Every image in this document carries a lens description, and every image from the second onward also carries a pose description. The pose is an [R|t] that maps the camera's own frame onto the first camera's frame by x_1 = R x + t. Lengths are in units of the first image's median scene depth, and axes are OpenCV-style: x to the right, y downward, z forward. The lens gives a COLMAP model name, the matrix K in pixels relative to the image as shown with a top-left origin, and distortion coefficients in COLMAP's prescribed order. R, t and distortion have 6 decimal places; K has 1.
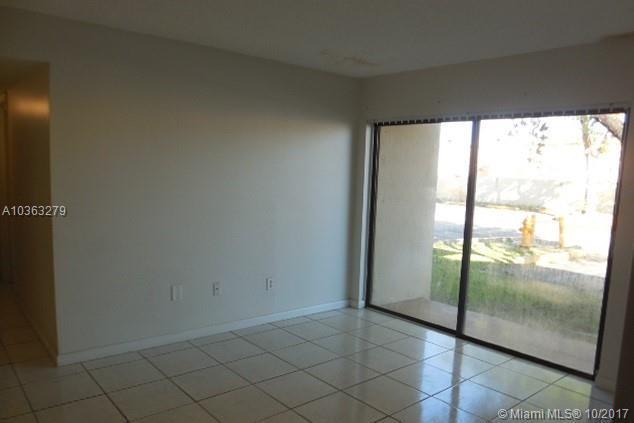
lens RADIAL K [[480.0, 0, 317.0], [0, 480.0, 211.5], [0, 0, 1]] dist [-0.009804, -0.002169]
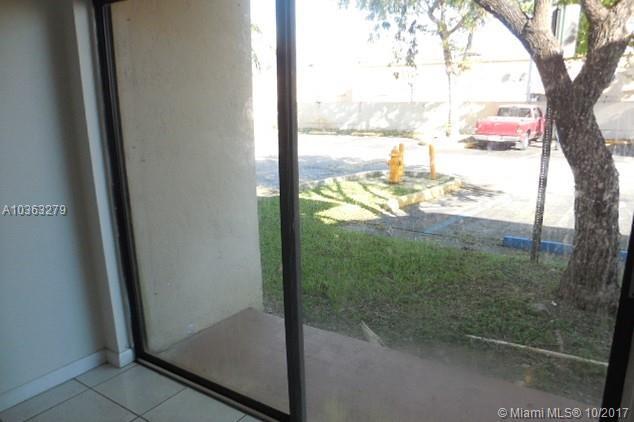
lens RADIAL K [[480.0, 0, 317.0], [0, 480.0, 211.0], [0, 0, 1]] dist [-0.009804, -0.002169]
pose [[0.963593, -0.110182, 0.243617, 0.121274], [0.075345, 0.986116, 0.147982, -0.020639], [-0.256540, -0.124239, 0.958516, 0.295559]]
